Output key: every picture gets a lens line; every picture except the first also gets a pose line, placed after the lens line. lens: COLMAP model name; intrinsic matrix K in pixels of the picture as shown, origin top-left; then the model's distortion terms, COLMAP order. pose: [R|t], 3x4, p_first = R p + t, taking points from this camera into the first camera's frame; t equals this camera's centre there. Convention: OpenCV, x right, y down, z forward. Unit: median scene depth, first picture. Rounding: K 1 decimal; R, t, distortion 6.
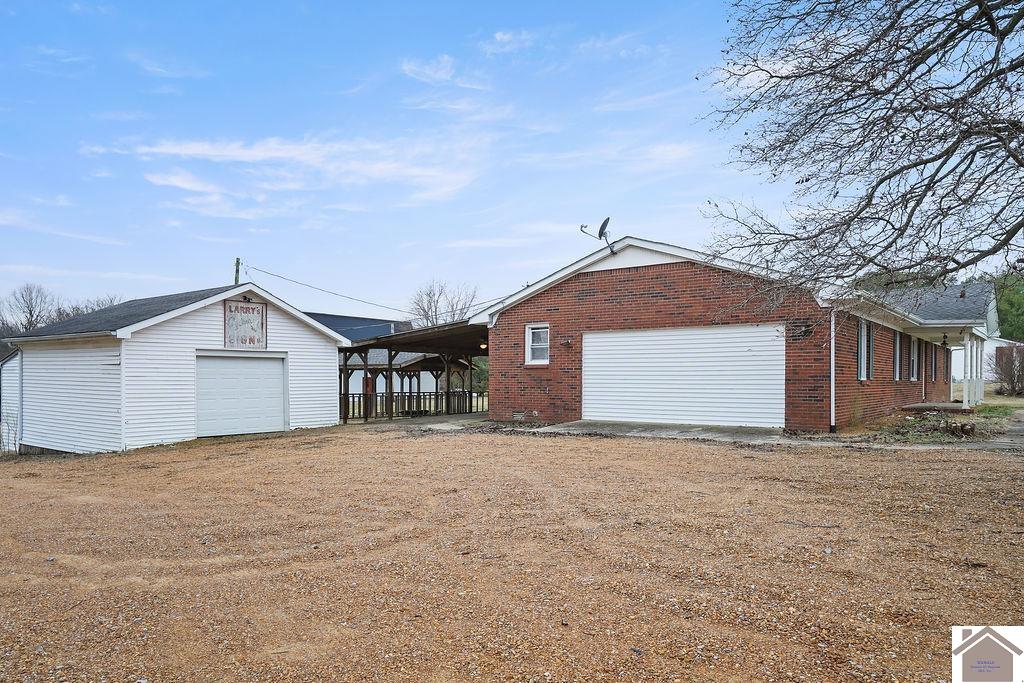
lens RADIAL K [[678.2, 0, 512.0], [0, 678.2, 341.5], [0, 0, 1]] dist [-0.000396, -0.000032]
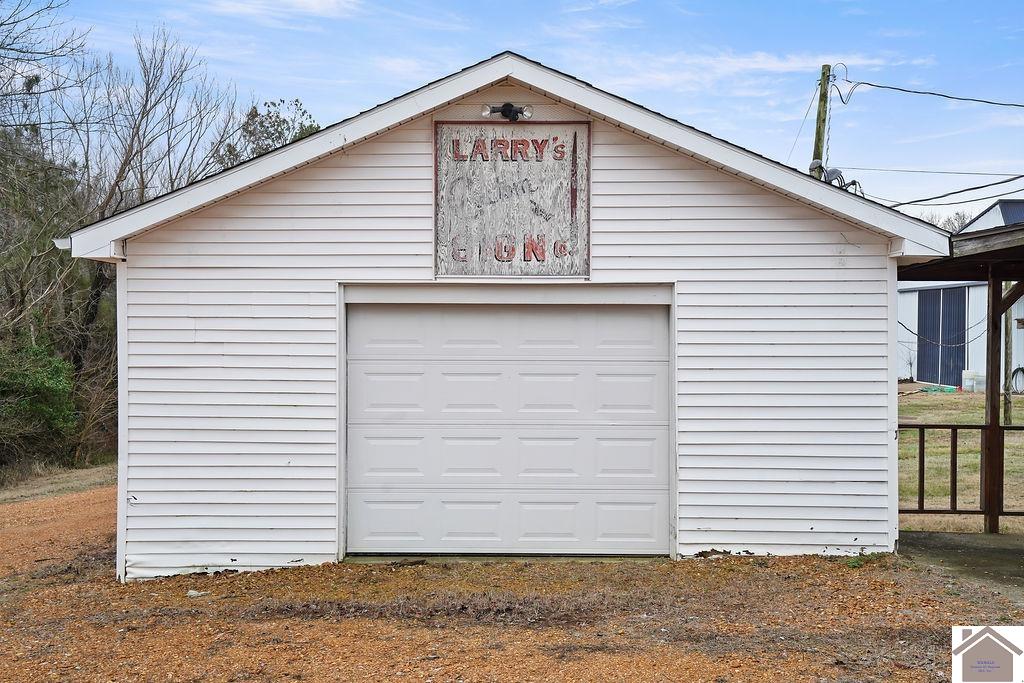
lens RADIAL K [[1024.2, 0, 512.0], [0, 1024.2, 341.5], [0, 0, 1]] dist [0.003682, 0.321379]
pose [[0.598771, 0.005559, -0.800901, -0.024212], [0.037448, 0.998688, 0.034929, 0.023080], [0.800045, -0.050906, 0.597777, 0.718475]]
